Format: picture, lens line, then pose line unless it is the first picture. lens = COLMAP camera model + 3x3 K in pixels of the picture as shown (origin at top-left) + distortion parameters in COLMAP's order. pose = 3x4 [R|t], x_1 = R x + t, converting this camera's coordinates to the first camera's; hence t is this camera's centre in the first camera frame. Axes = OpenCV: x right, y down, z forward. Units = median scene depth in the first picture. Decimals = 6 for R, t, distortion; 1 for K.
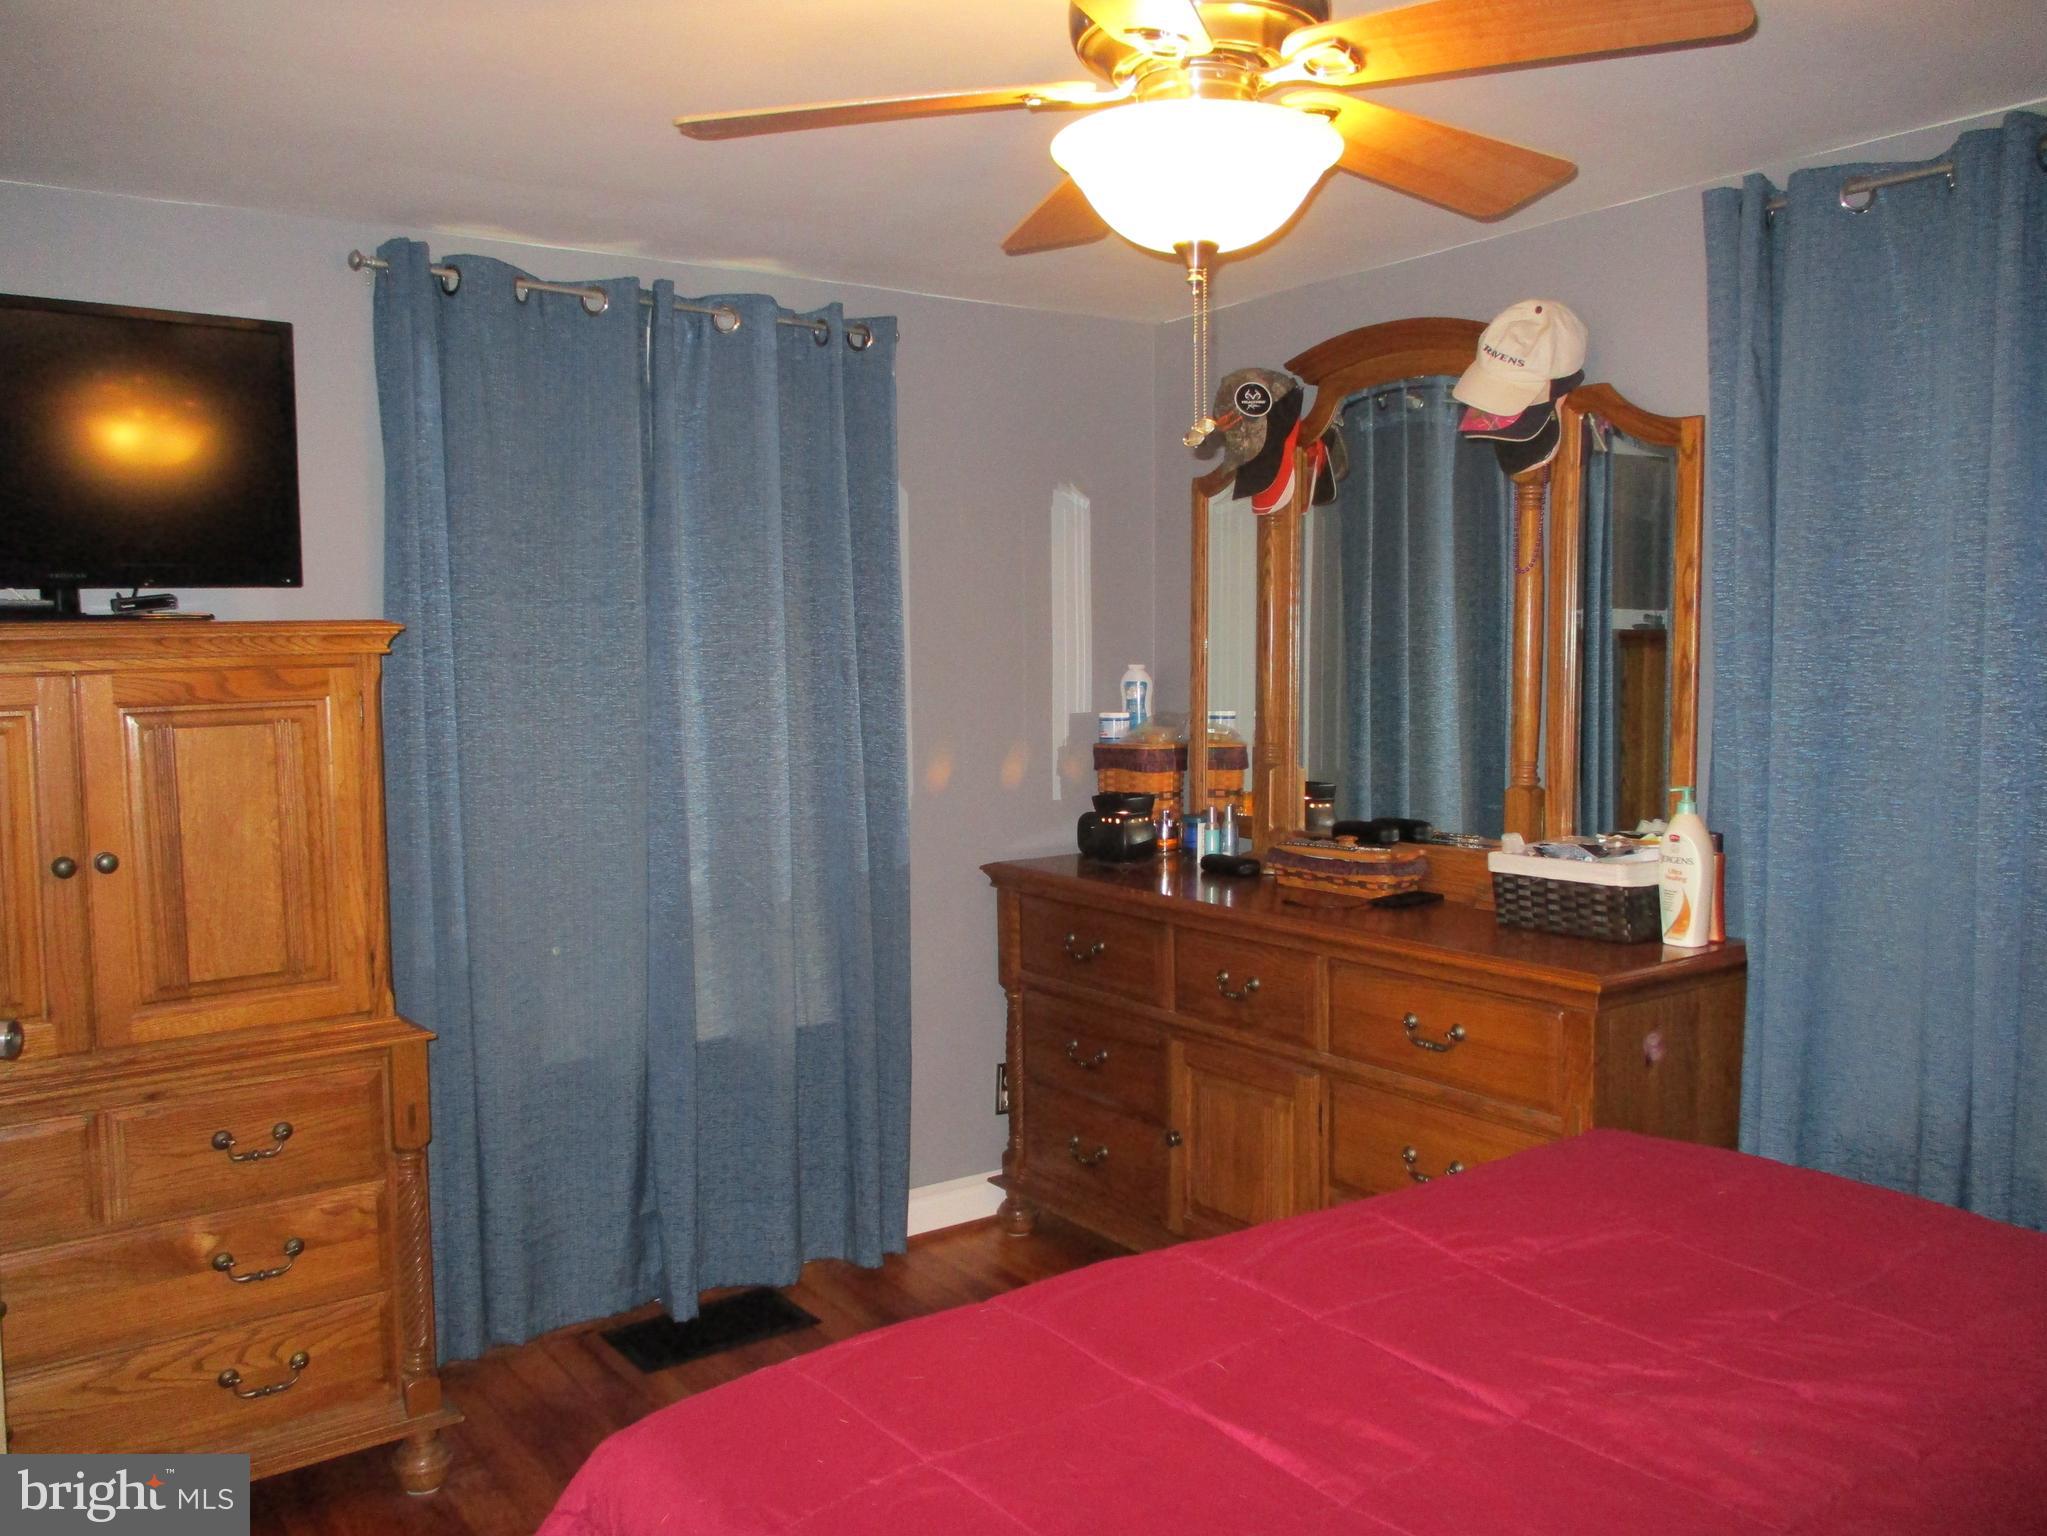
lens RADIAL K [[1735.1, 0, 1023.5], [0, 1735.1, 768.0], [0, 0, 1]] dist [-0.002640, 0.014555]
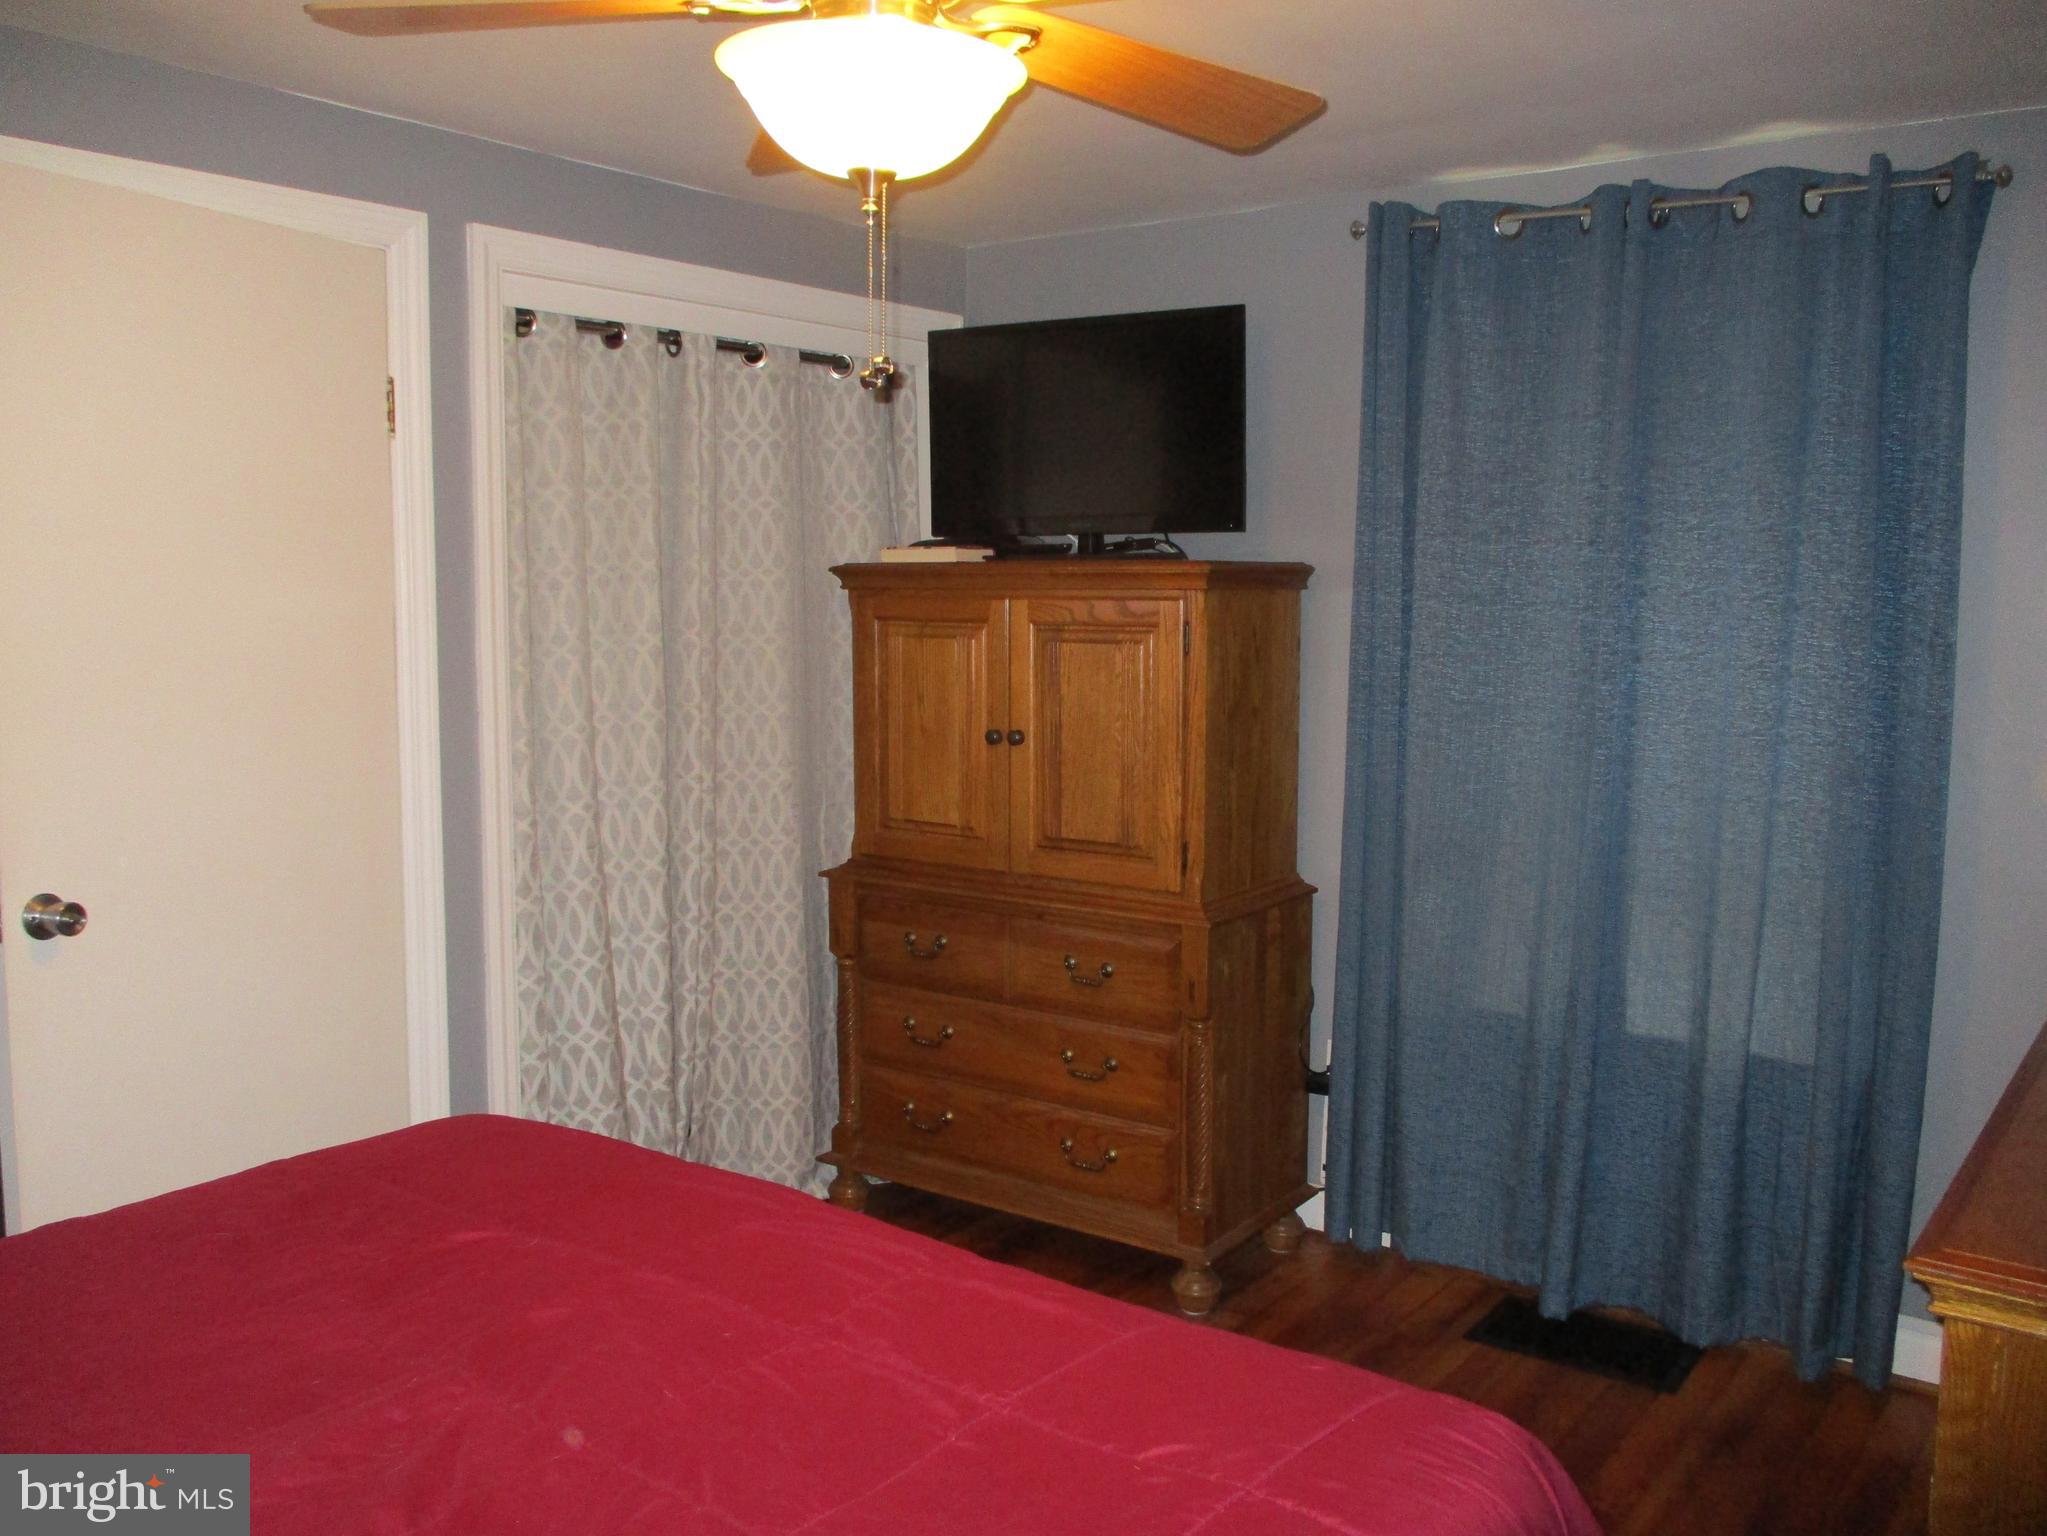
lens RADIAL K [[1735.1, 0, 1023.5], [0, 1735.1, 768.0], [0, 0, 1]] dist [-0.002640, 0.014555]
pose [[0.312219, 0.123944, -0.941890, 0.716865], [-0.084106, 0.991166, 0.102548, -0.058577], [0.946280, 0.047201, 0.319885, 0.539281]]
